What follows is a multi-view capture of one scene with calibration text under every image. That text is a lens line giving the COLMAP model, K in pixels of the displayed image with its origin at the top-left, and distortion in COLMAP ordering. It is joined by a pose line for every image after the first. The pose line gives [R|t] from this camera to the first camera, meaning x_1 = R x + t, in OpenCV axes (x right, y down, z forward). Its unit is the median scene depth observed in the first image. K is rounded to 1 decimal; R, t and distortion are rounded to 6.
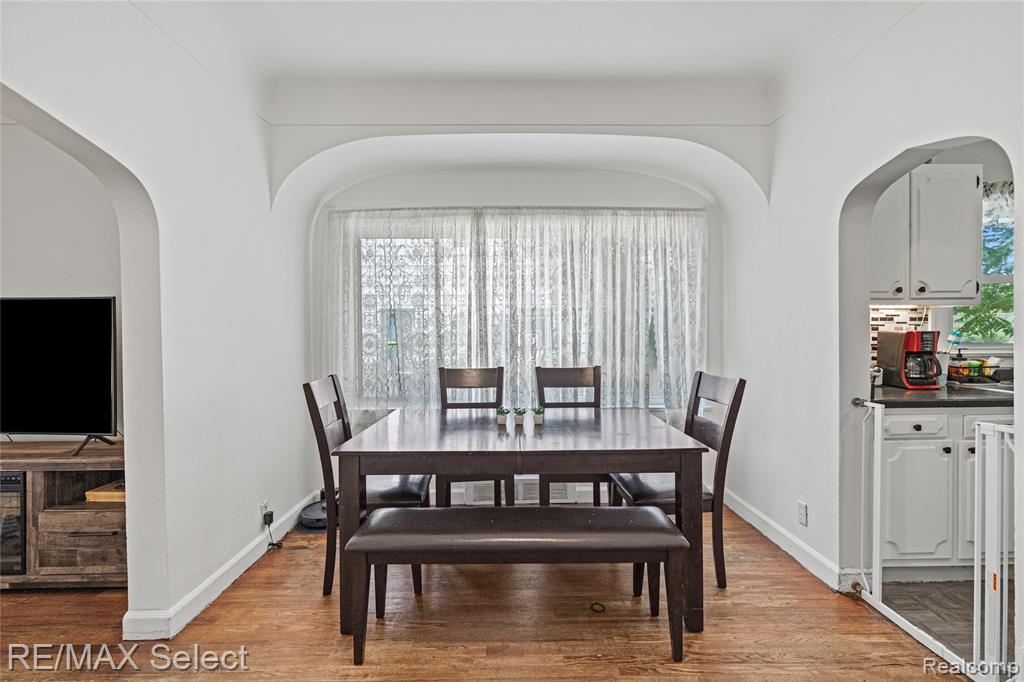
lens RADIAL K [[466.6, 0, 517.9], [0, 466.6, 335.9], [0, 0, 1]] dist [-0.006851, 0.000819]
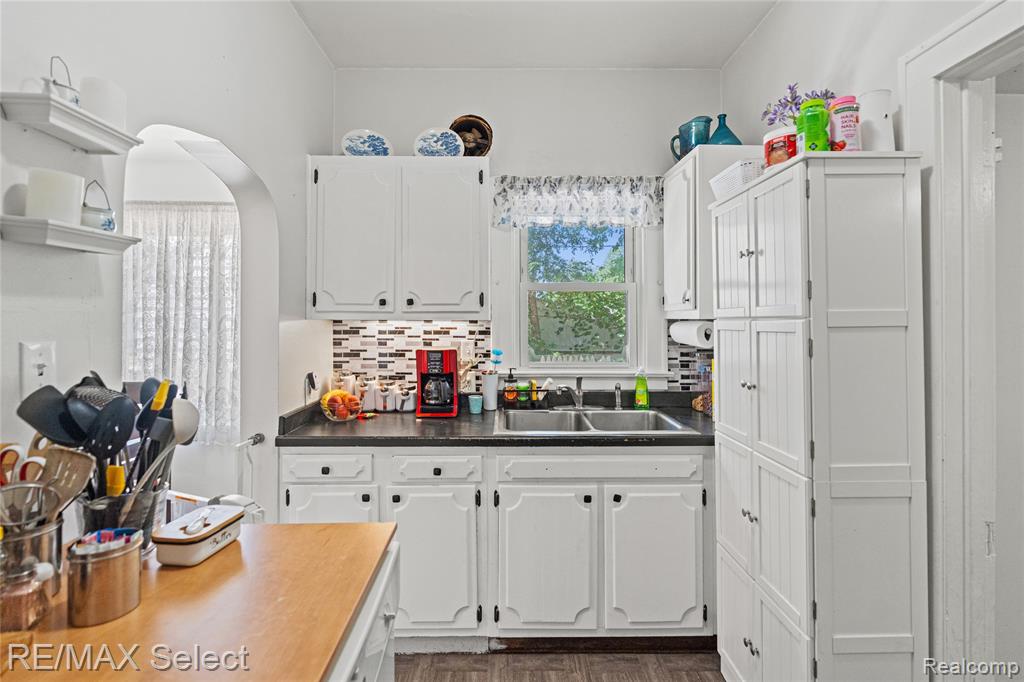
lens RADIAL K [[476.2, 0, 509.0], [0, 476.2, 312.9], [0, 0, 1]] dist [-0.014805, 0.000183]
pose [[0.999894, 0.007801, -0.012309, 0.928874], [-0.008117, 0.999634, -0.025793, -0.050699], [0.012104, 0.025890, 0.999592, 0.113704]]
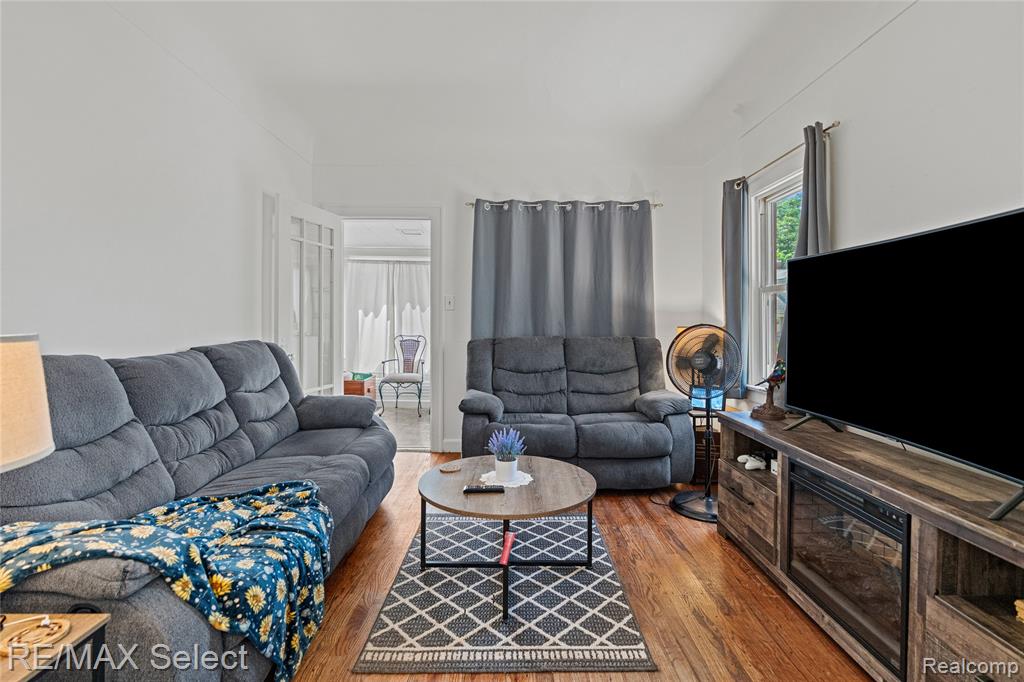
lens RADIAL K [[470.0, 0, 518.2], [0, 470.0, 323.7], [0, 0, 1]] dist [-0.003558, 0.000723]
pose [[-0.007691, 0.009667, -0.999924, -0.355026], [-0.014309, 0.999850, 0.009777, 0.037641], [0.999868, 0.014383, -0.007551, 0.385098]]
